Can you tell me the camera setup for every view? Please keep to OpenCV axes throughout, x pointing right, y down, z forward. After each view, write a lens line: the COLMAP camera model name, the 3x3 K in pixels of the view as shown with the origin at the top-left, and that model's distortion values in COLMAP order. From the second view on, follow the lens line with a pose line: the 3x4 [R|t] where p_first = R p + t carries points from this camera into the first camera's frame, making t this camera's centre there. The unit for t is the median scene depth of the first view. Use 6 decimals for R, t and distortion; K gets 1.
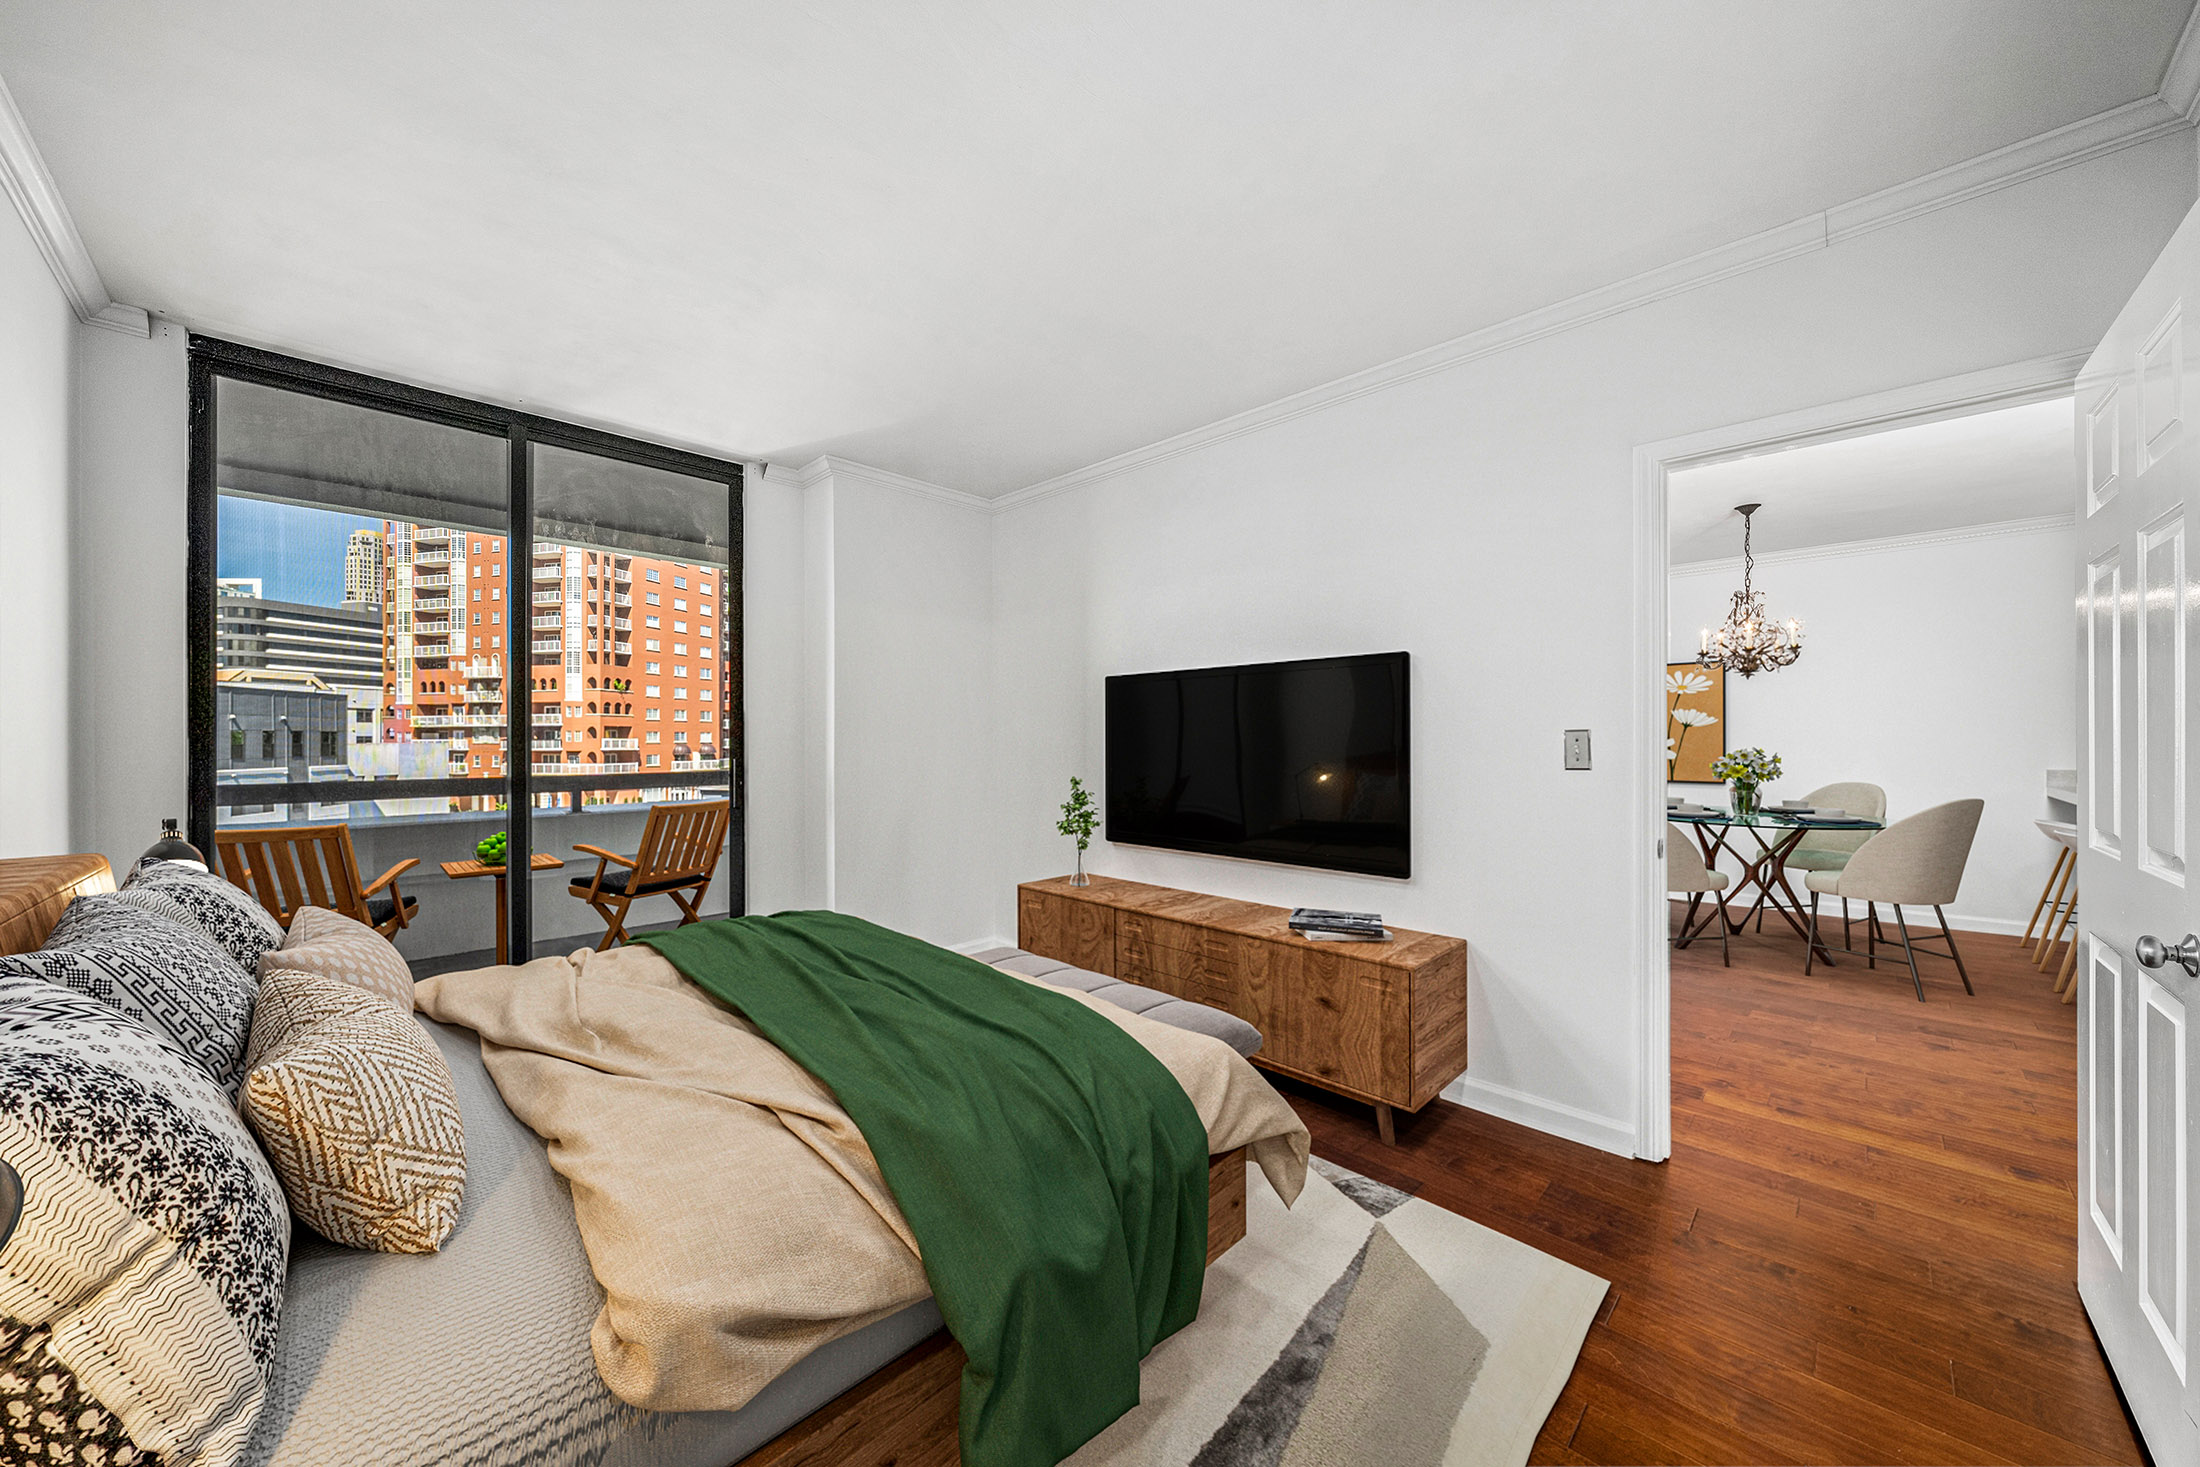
lens RADIAL K [[810.5, 0, 1114.4], [0, 810.5, 734.5], [0, 0, 1]] dist [-0.000545, -0.000700]
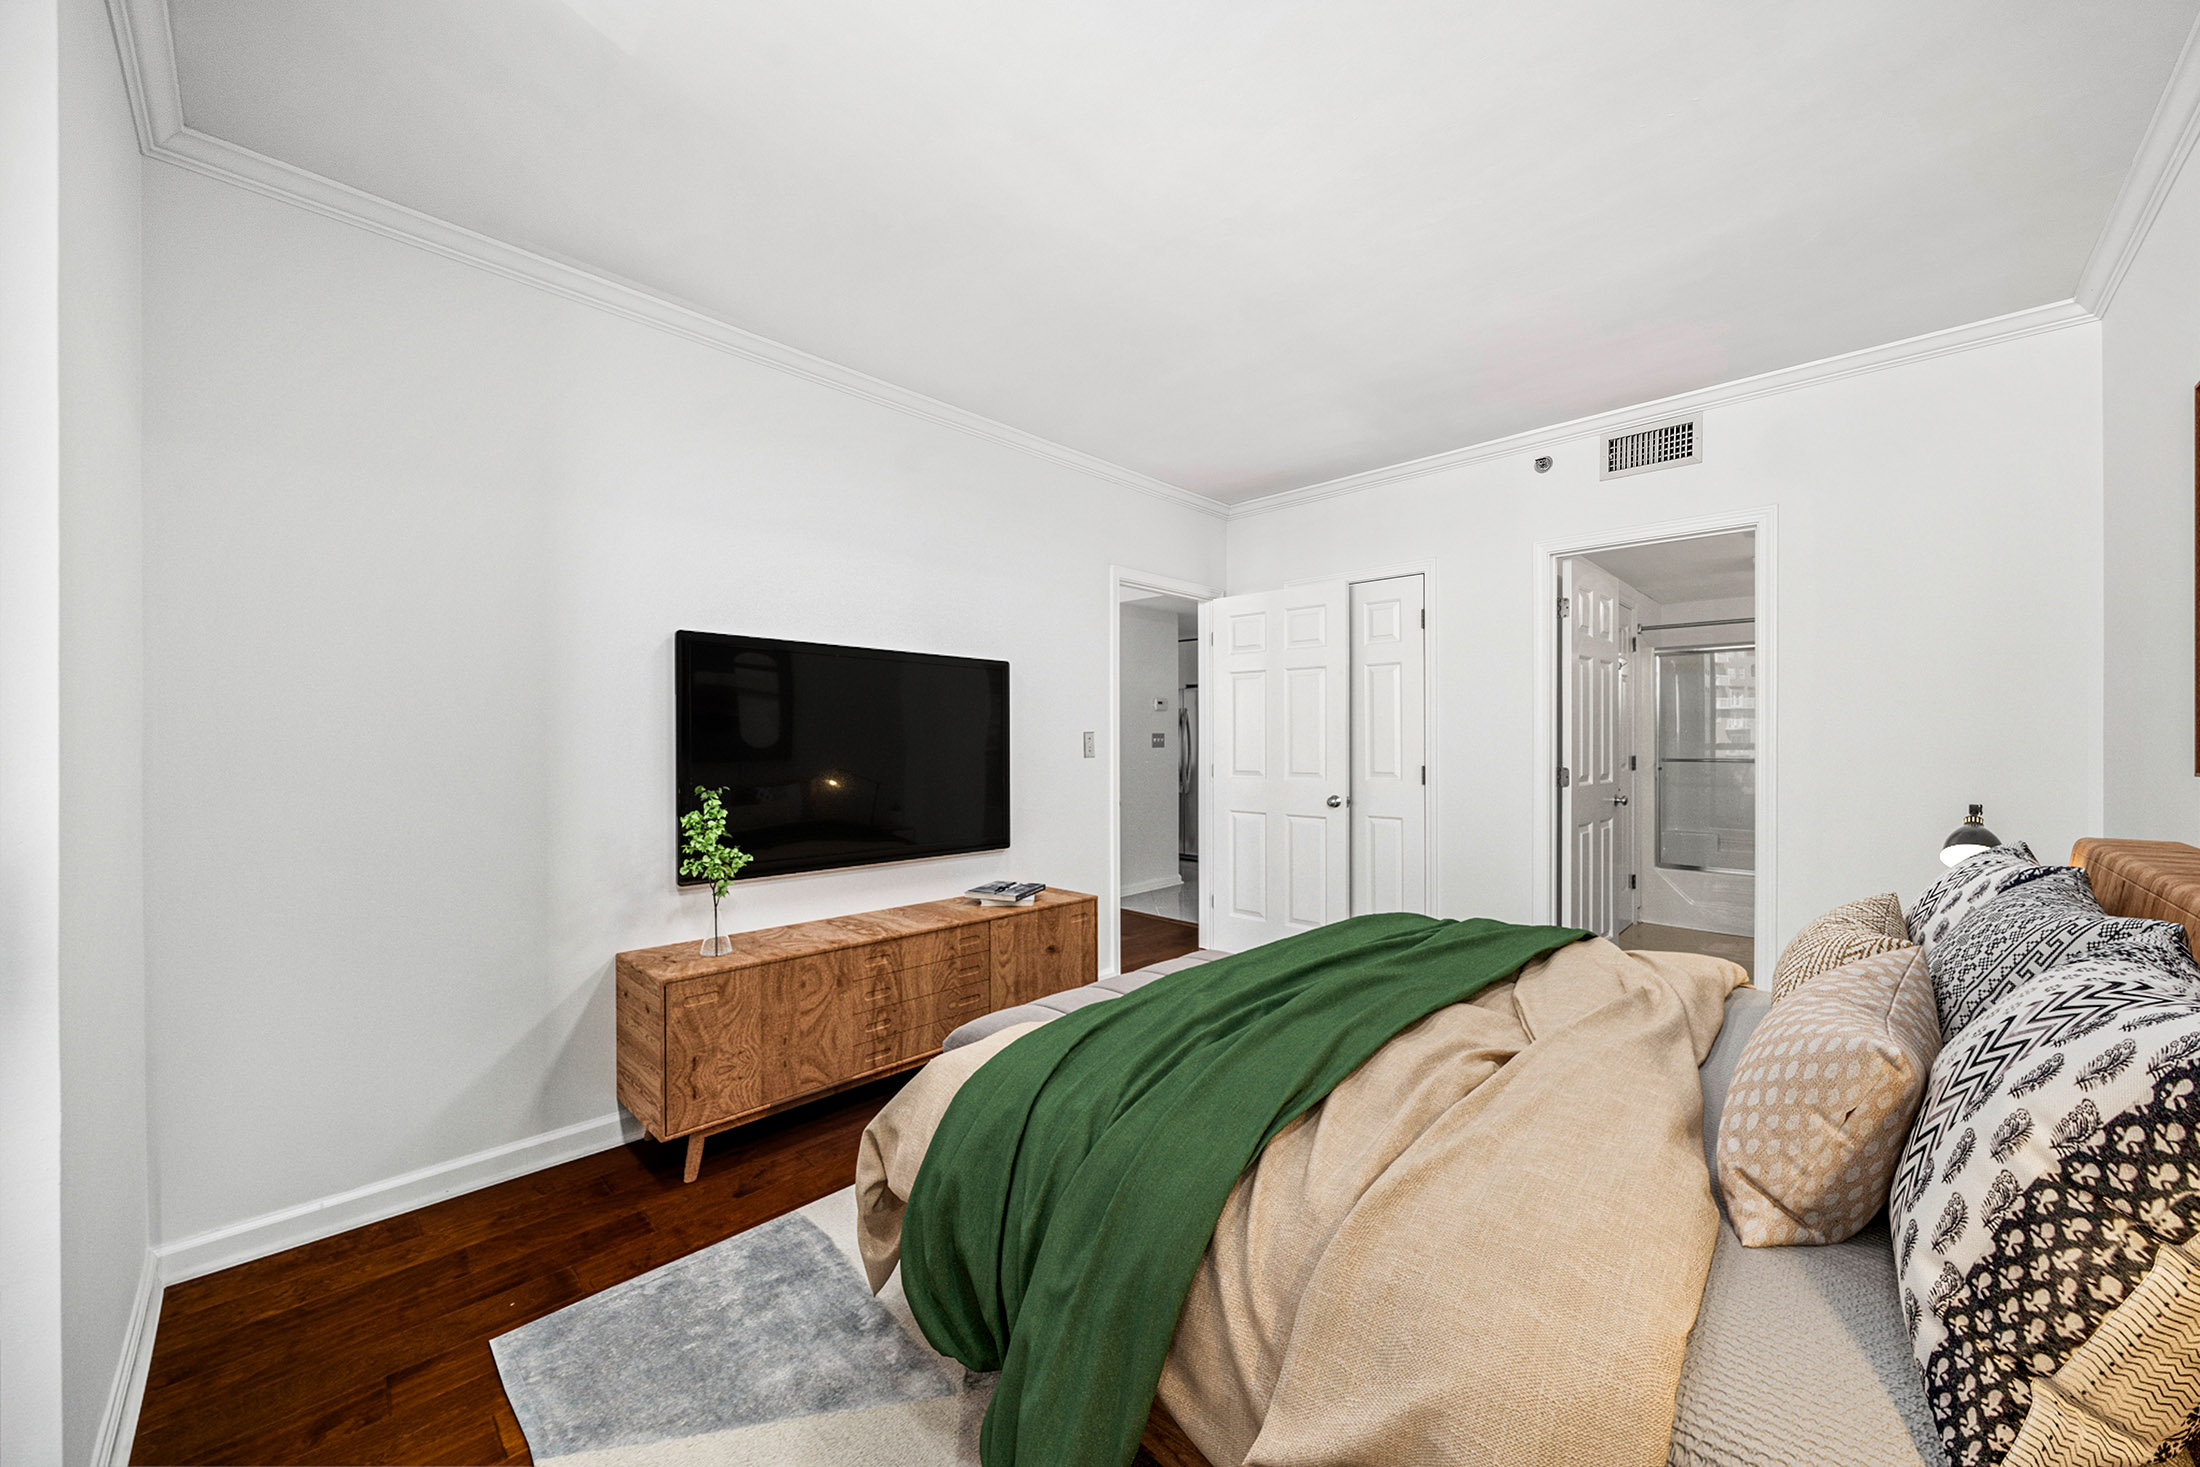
lens RADIAL K [[810.5, 0, 1041.5], [0, 810.5, 767.2], [0, 0, 1]] dist [-0.000545, -0.000700]
pose [[0.005015, -0.012574, 0.999908, -0.797357], [0.012357, 0.999845, 0.012511, 0.039569], [-0.999911, 0.012293, 0.005170, 0.858215]]
